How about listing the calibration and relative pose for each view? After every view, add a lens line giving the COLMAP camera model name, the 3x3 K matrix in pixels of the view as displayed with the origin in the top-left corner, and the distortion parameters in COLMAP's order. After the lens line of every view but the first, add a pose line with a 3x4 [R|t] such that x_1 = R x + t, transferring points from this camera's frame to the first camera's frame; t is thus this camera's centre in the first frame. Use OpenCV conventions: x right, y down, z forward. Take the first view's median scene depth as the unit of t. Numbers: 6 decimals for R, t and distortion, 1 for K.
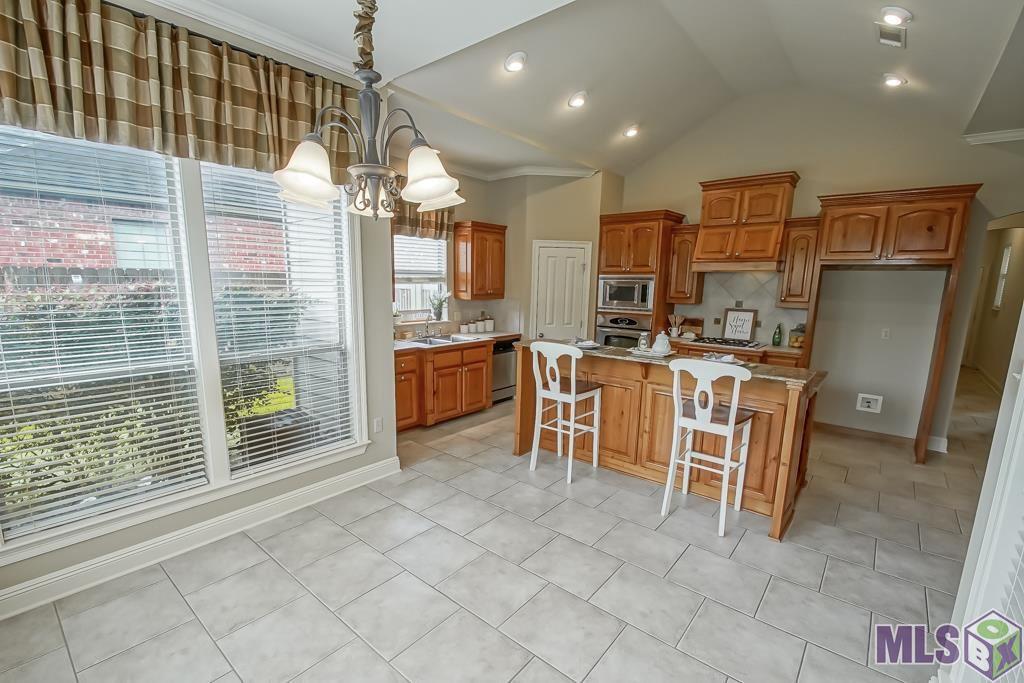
lens RADIAL K [[466.2, 0, 479.7], [0, 466.2, 357.3], [0, 0, 1]] dist [-0.001909, -0.001932]
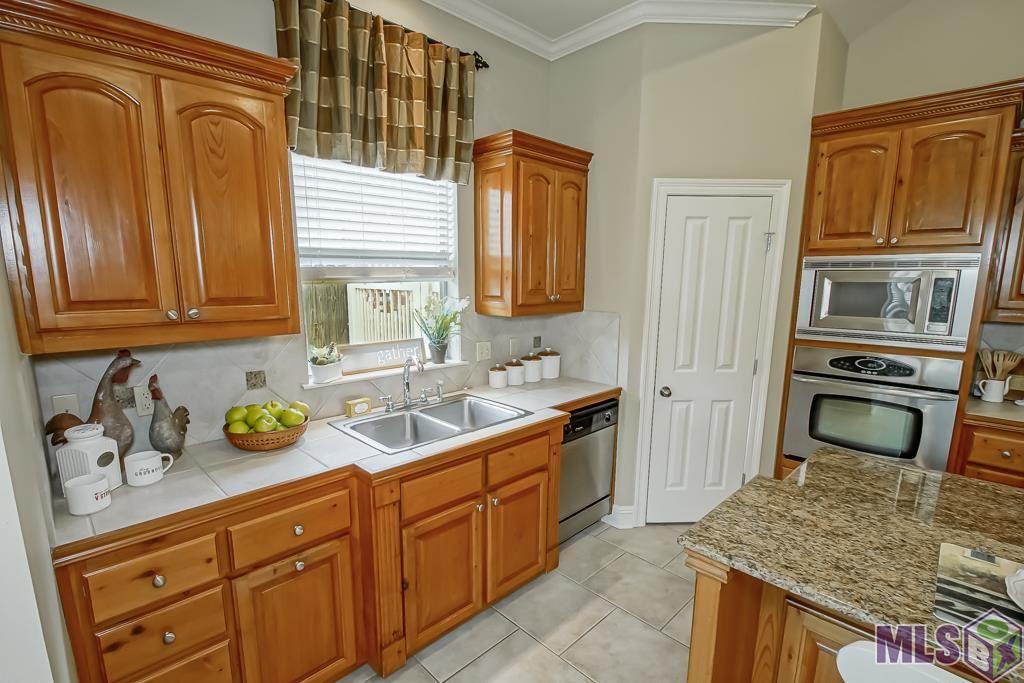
lens RADIAL K [[482.8, 0, 488.1], [0, 482.8, 360.8], [0, 0, 1]] dist [0.000596, -0.000848]
pose [[0.996631, 0.002127, -0.081993, -0.003310], [-0.002471, 0.999989, -0.004099, -0.079091], [0.081983, 0.004288, 0.996625, 0.537433]]
